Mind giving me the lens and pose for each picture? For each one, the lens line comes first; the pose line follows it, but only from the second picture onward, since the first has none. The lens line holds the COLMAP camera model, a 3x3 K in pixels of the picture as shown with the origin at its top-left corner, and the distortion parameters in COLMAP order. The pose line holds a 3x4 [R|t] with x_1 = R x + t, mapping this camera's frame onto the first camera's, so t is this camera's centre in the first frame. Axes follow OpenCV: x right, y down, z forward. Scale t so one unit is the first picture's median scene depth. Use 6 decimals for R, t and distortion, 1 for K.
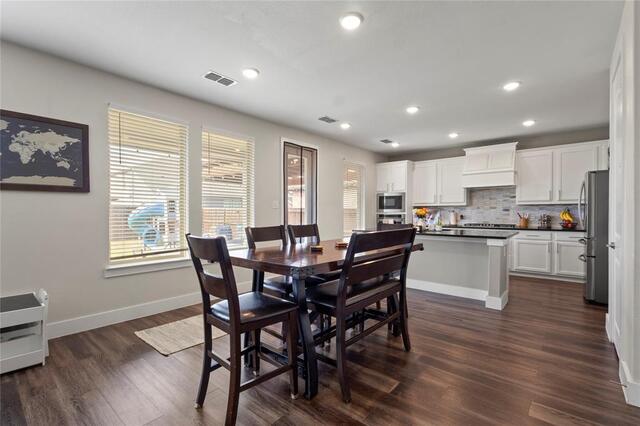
lens RADIAL K [[297.2, 0, 320.4], [0, 297.2, 214.3], [0, 0, 1]] dist [0.003681, 0.001168]
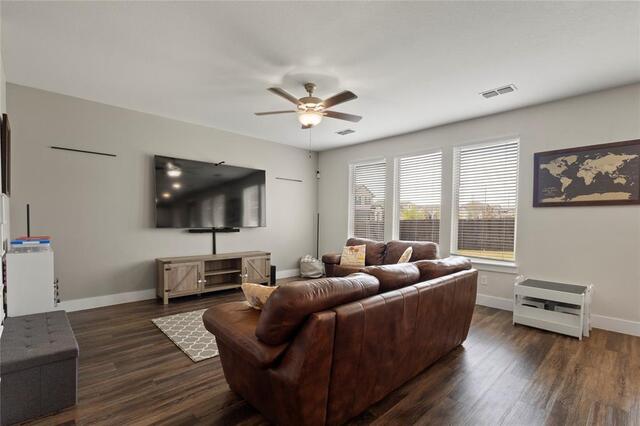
lens RADIAL K [[297.2, 0, 320.3], [0, 297.2, 237.0], [0, 0, 1]] dist [0.003681, 0.001168]
pose [[-0.102411, 0.053138, -0.993322, 0.413840], [-0.018855, 0.998289, 0.055348, 0.004375], [0.994563, 0.024397, -0.101234, -0.007152]]
